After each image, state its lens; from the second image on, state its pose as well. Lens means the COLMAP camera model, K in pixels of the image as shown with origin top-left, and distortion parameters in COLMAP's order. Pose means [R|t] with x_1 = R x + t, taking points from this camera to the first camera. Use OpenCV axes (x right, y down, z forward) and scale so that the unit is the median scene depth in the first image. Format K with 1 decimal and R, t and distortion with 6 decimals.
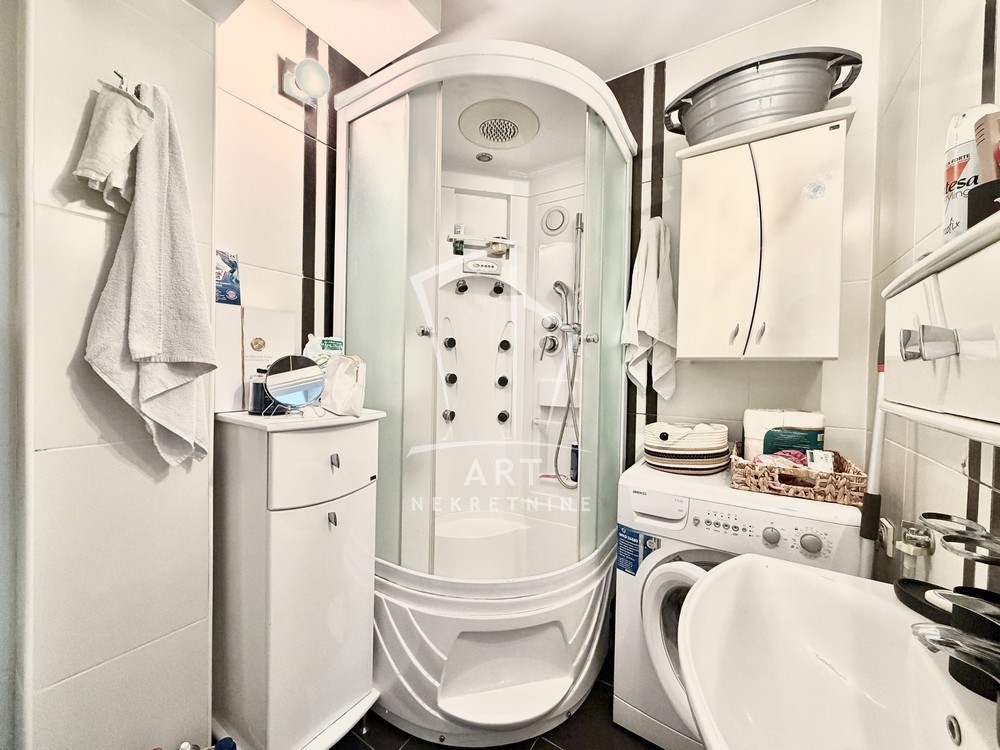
lens RADIAL K [[395.7, 0, 497.1], [0, 395.7, 376.2], [0, 0, 1]] dist [-0.002138, -0.000695]
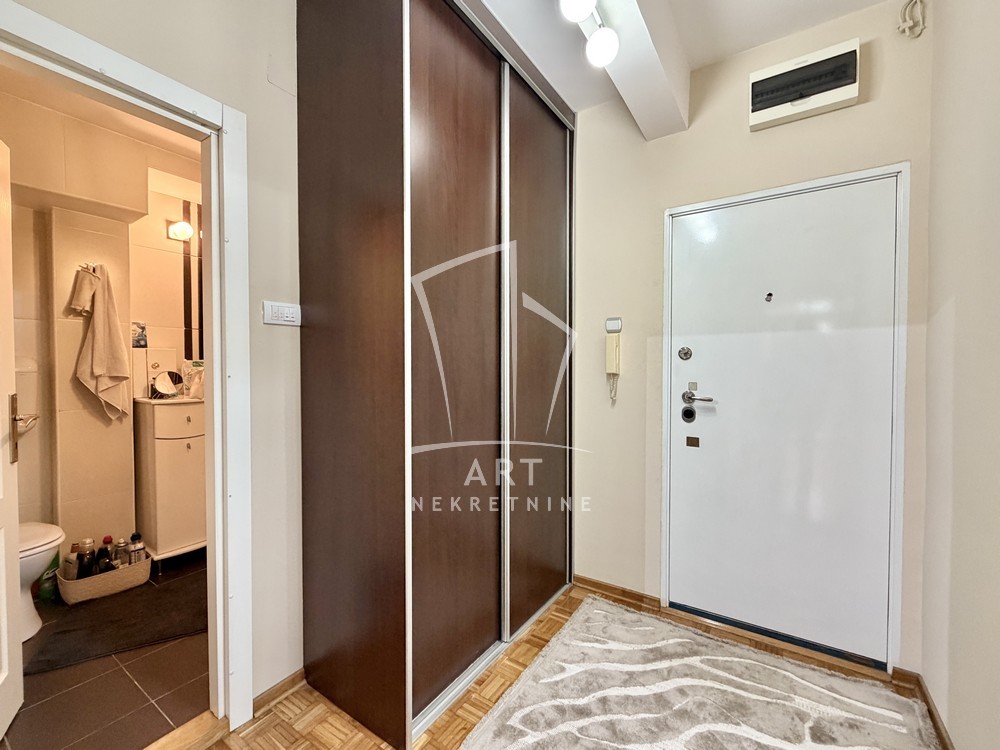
lens RADIAL K [[423.7, 0, 492.8], [0, 423.7, 374.1], [0, 0, 1]] dist [-0.007494, 0.000946]
pose [[0.999618, -0.021515, -0.017322, 1.183446], [0.021561, 0.999764, 0.002494, -0.003587], [0.017264, -0.002866, 0.999847, -1.169968]]
